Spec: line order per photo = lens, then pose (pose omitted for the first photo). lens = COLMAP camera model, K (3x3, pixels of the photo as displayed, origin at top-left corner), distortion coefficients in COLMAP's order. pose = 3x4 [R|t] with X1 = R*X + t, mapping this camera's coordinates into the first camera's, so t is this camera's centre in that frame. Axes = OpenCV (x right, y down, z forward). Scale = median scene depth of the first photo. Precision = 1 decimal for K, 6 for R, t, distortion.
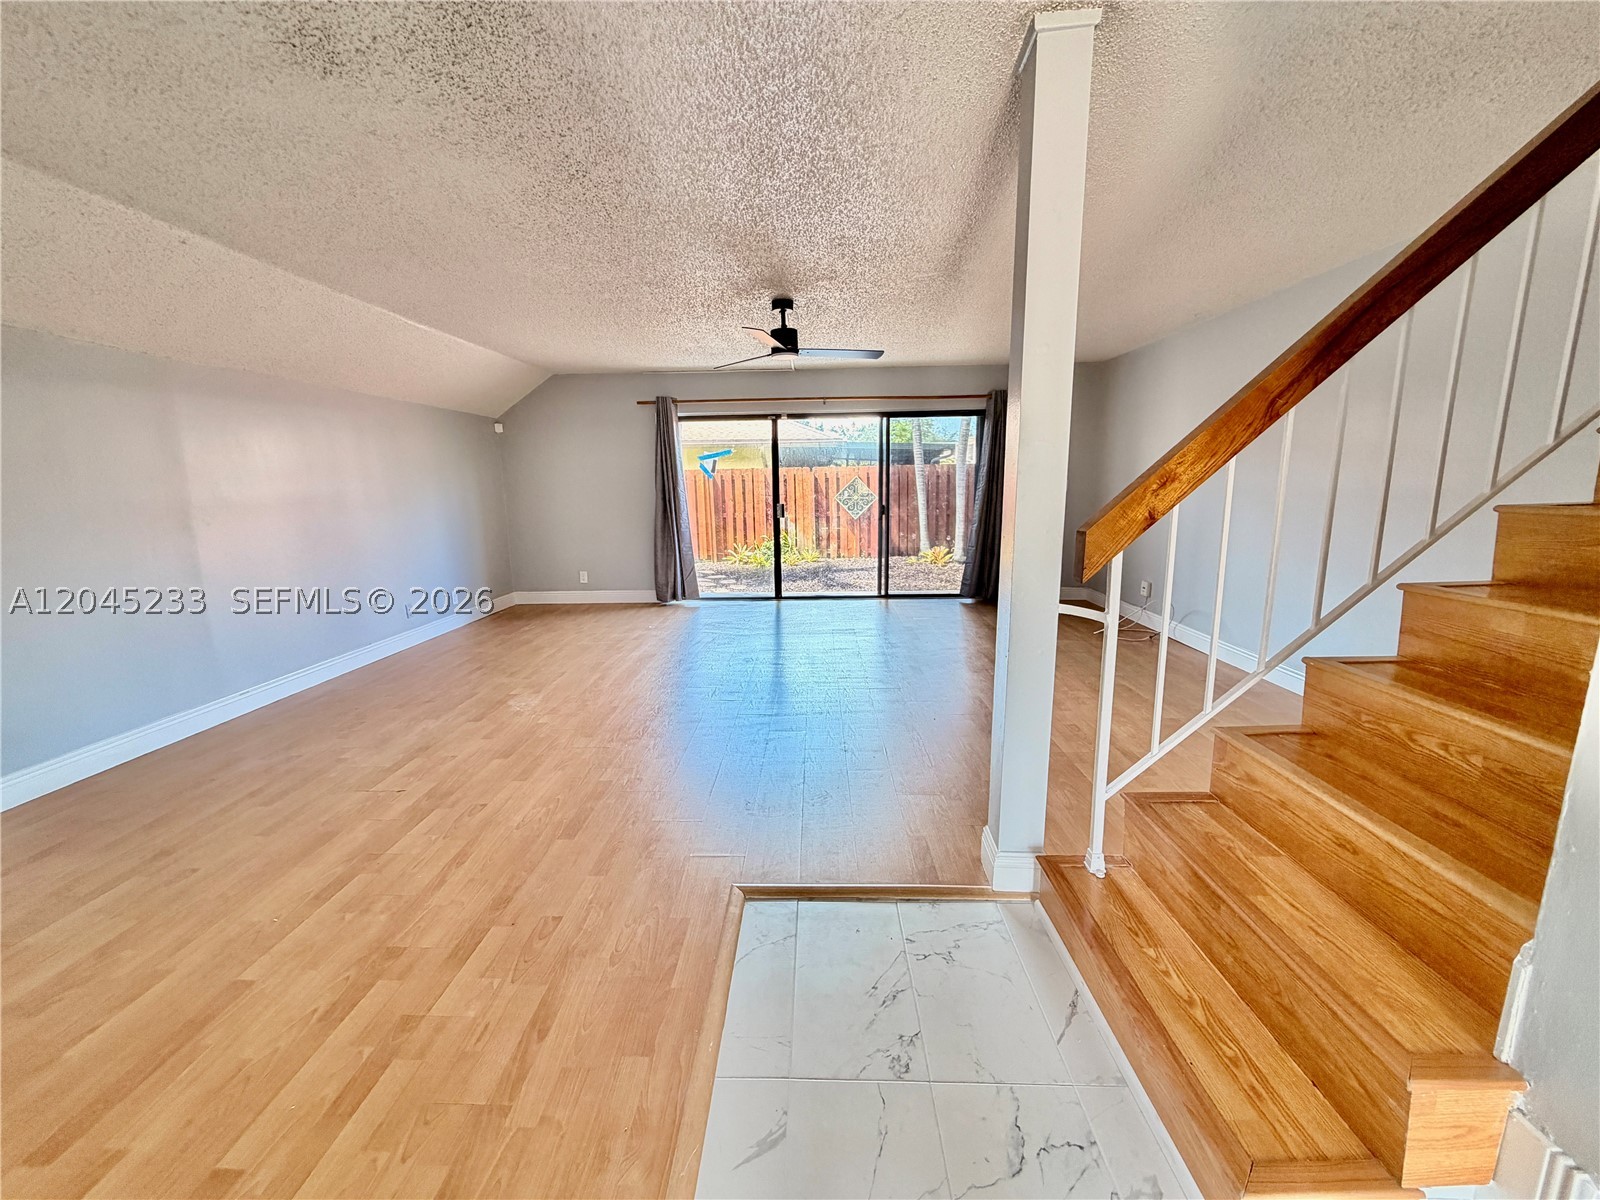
lens RADIAL K [[636.7, 0, 795.2], [0, 636.7, 600.7], [0, 0, 1]] dist [-0.000962, 0.000013]
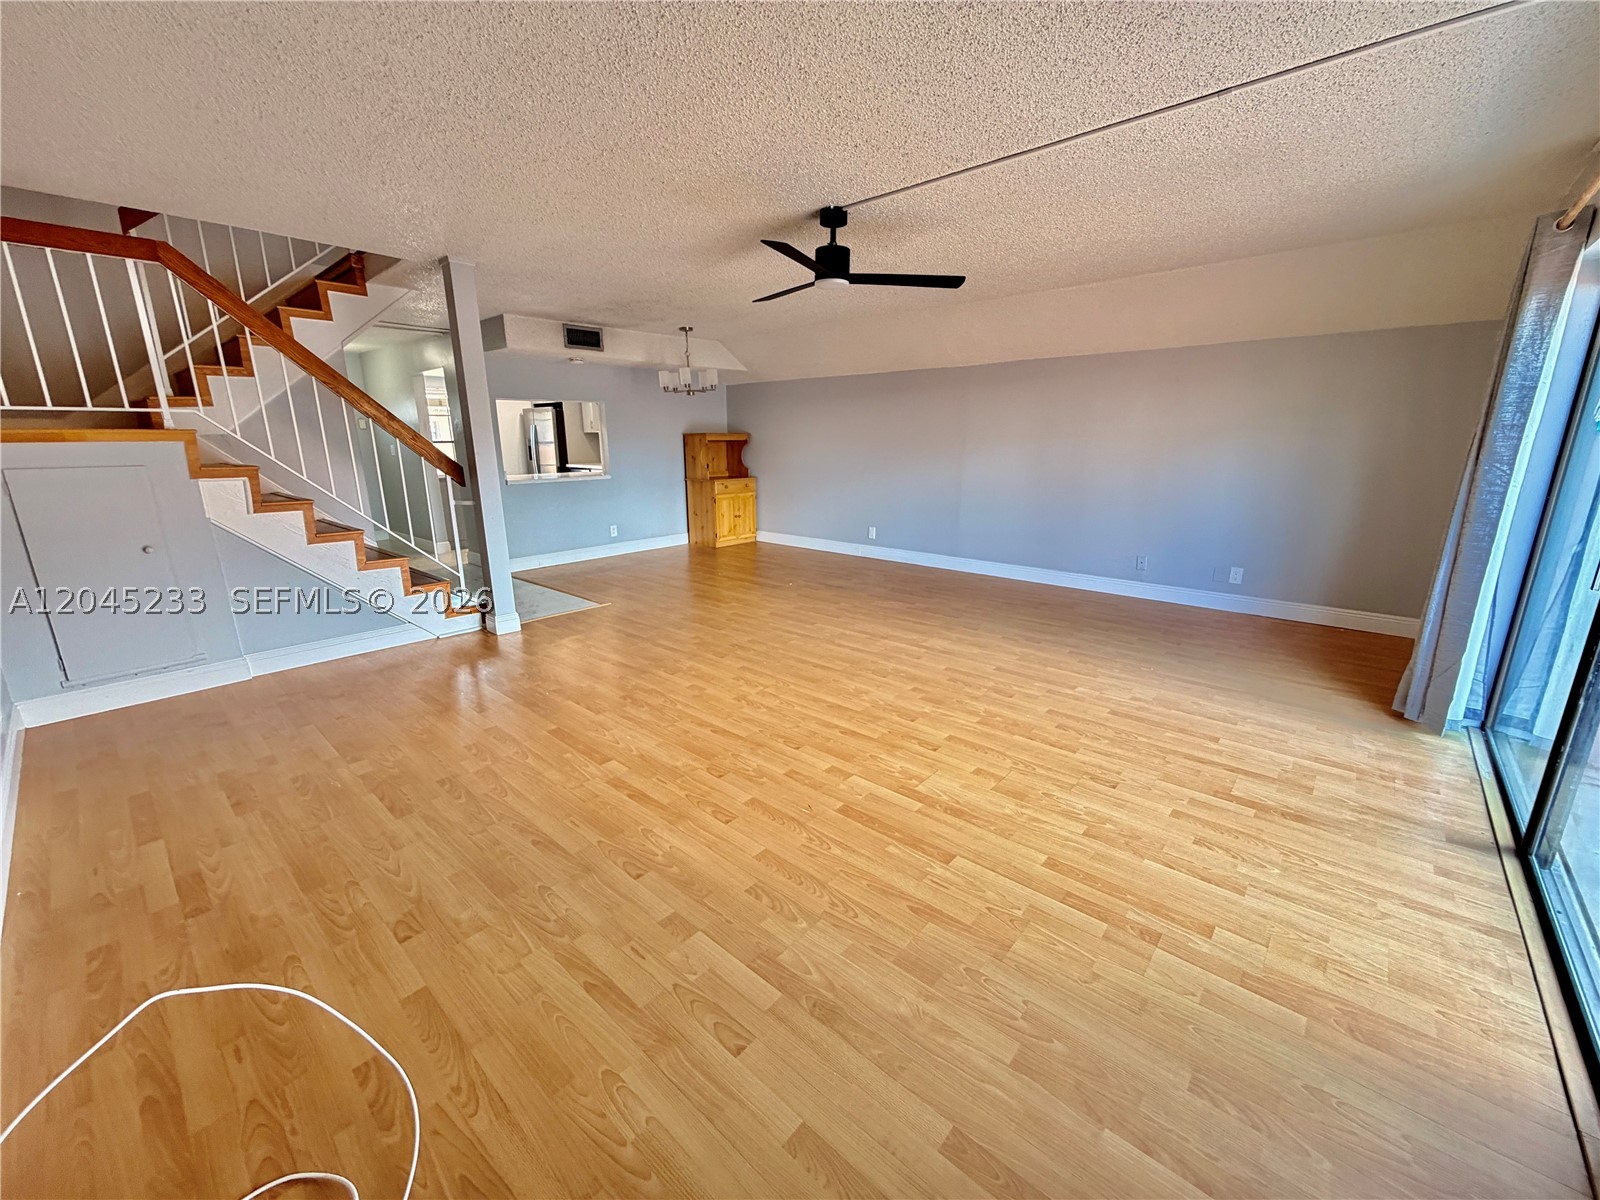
lens RADIAL K [[636.7, 0, 795.2], [0, 636.7, 600.7], [0, 0, 1]] dist [-0.000962, 0.000013]
pose [[-0.644776, 0.210868, -0.734710, 0.432462], [-0.125067, 0.919137, 0.373558, -0.202981], [0.754070, 0.332749, -0.566265, 0.993888]]
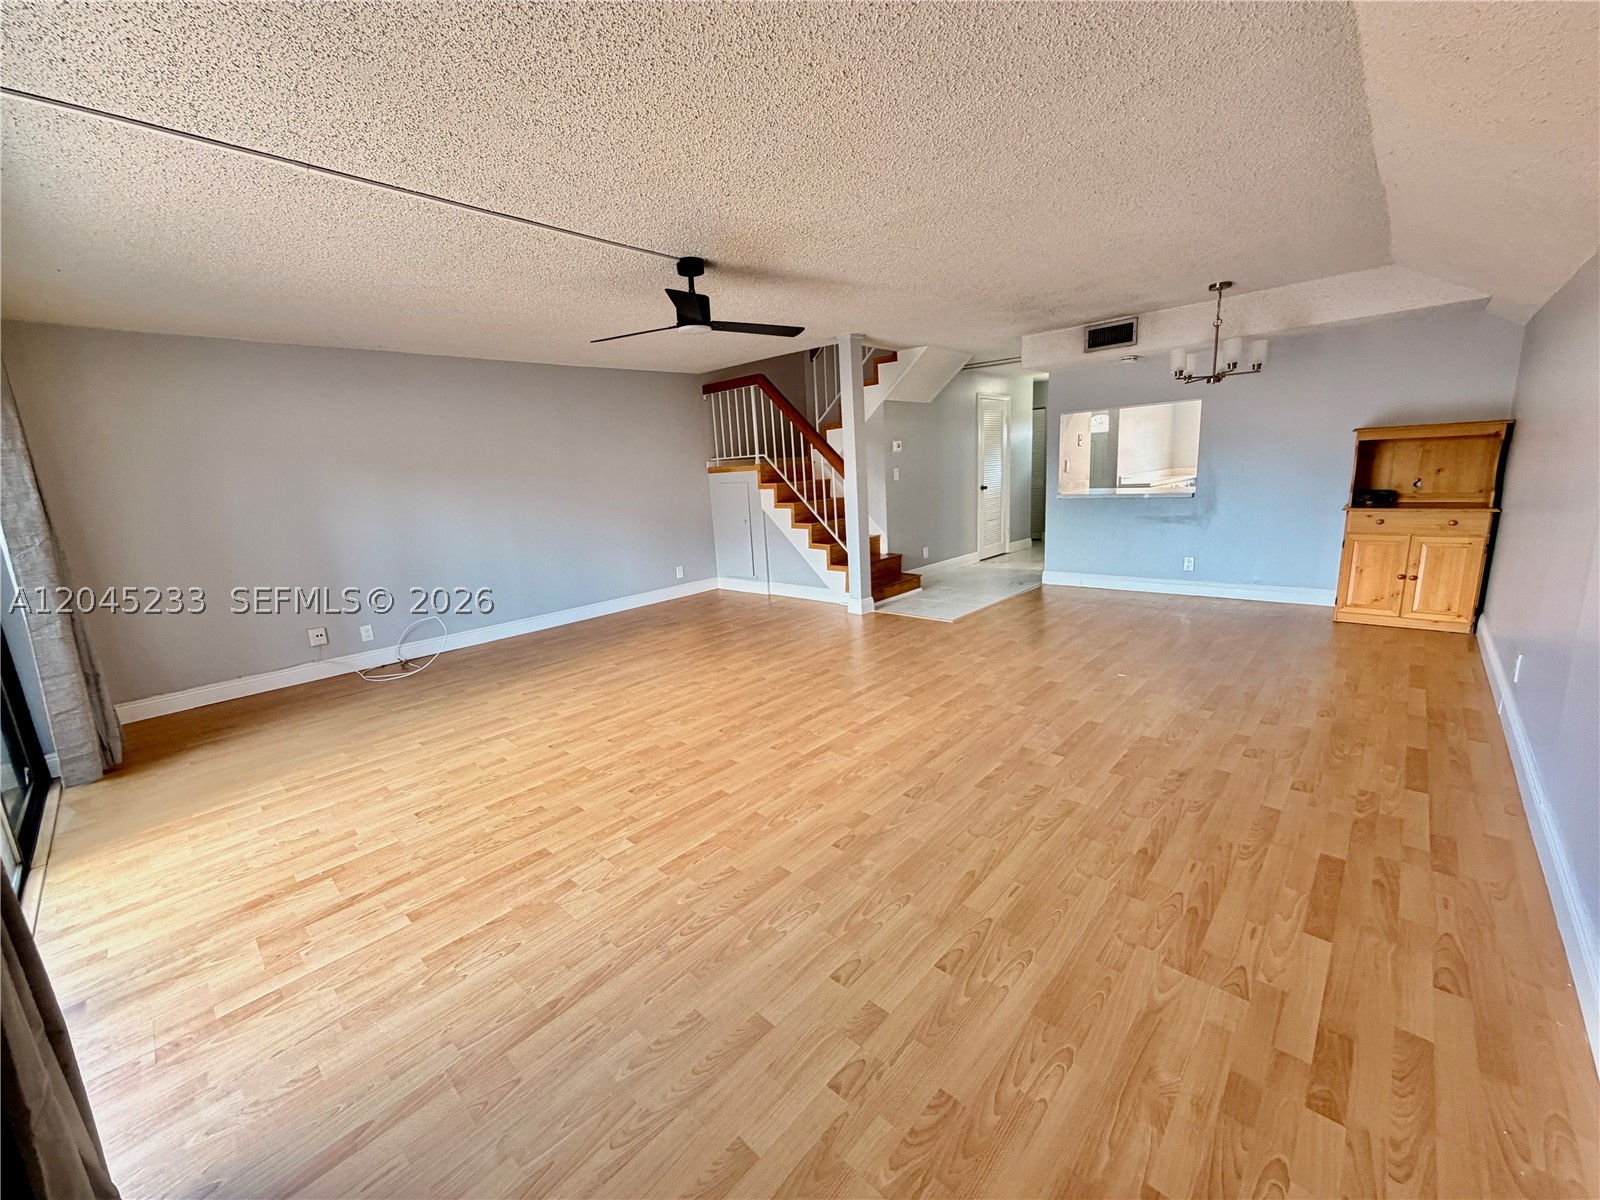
lens RADIAL K [[638.0, 0, 794.9], [0, 638.0, 600.2], [0, 0, 1]] dist [-0.000179, -0.000215]
pose [[-0.745415, -0.077517, 0.662078, -0.439054], [0.190788, 0.926857, 0.323321, -0.196297], [-0.638714, 0.367325, -0.676104, 1.033158]]
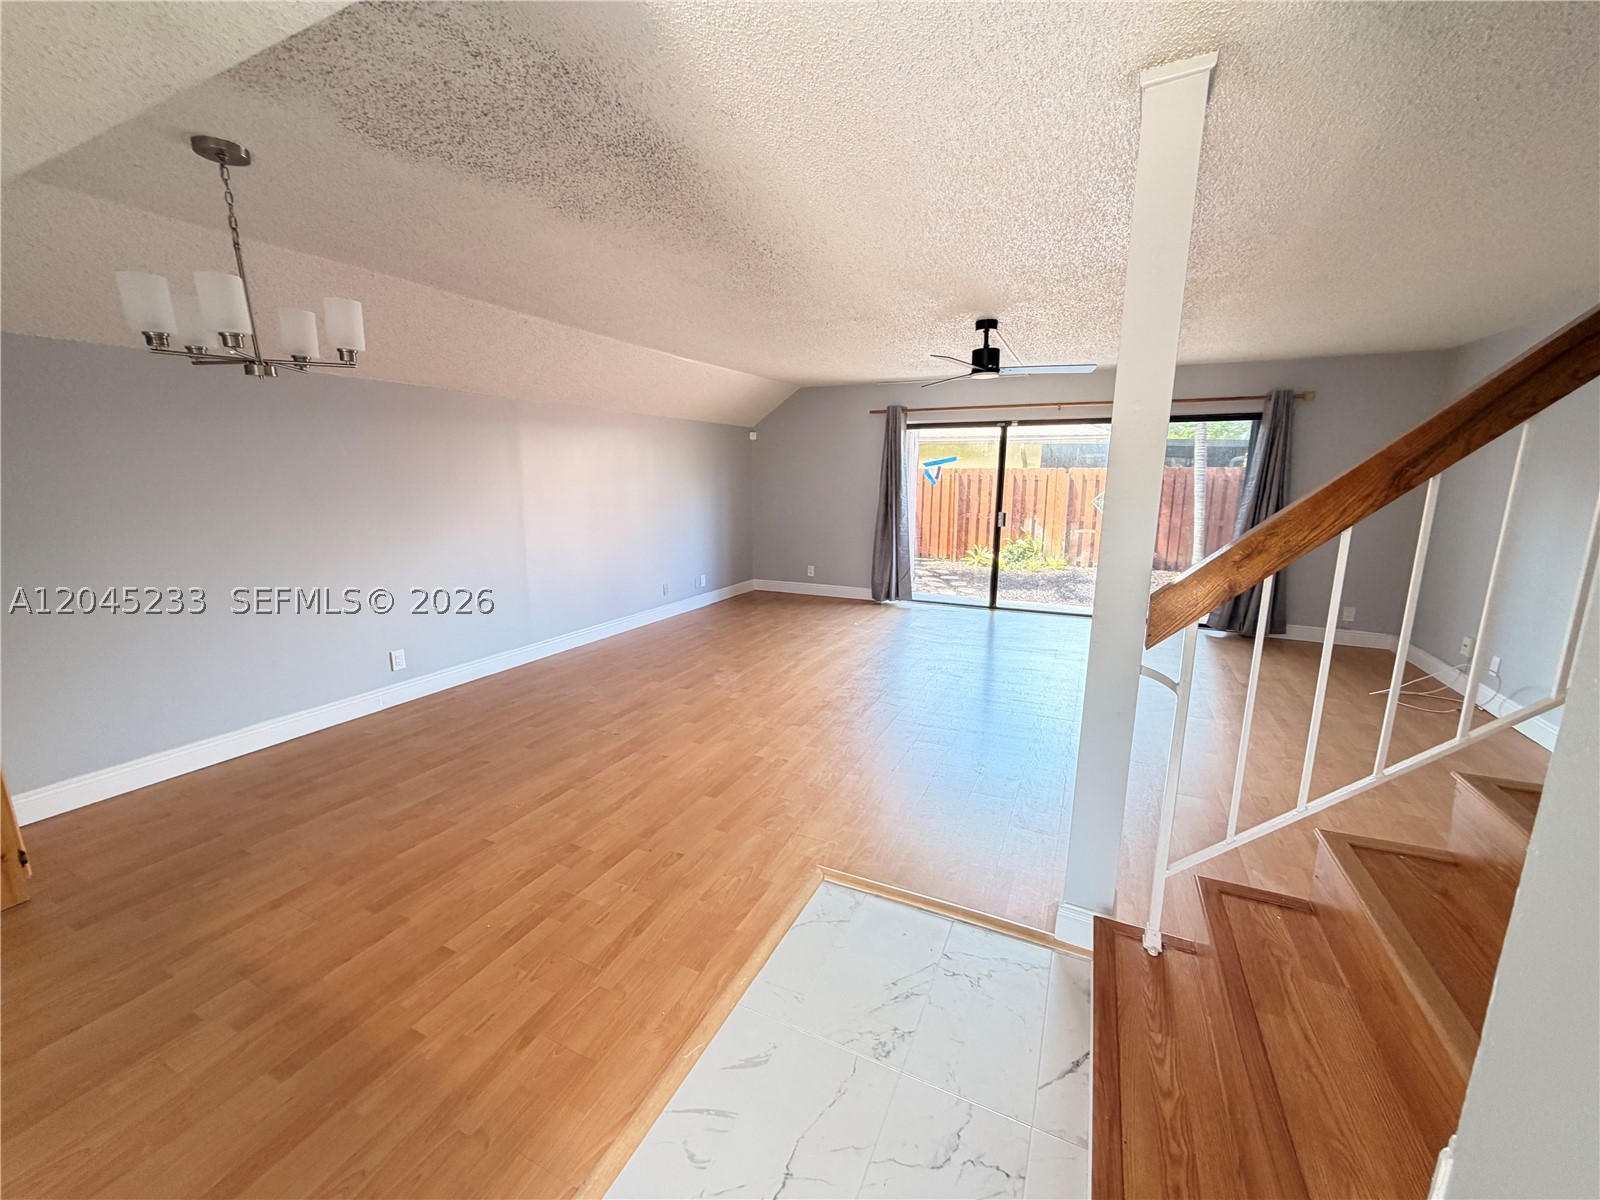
lens RADIAL K [[636.7, 0, 795.2], [0, 636.7, 600.7], [0, 0, 1]] dist [-0.000962, 0.000013]
pose [[0.915332, 0.097654, -0.390681, 0.088858], [-0.091711, 0.995209, 0.033889, -0.023073], [0.392119, 0.004810, 0.919902, -0.027992]]
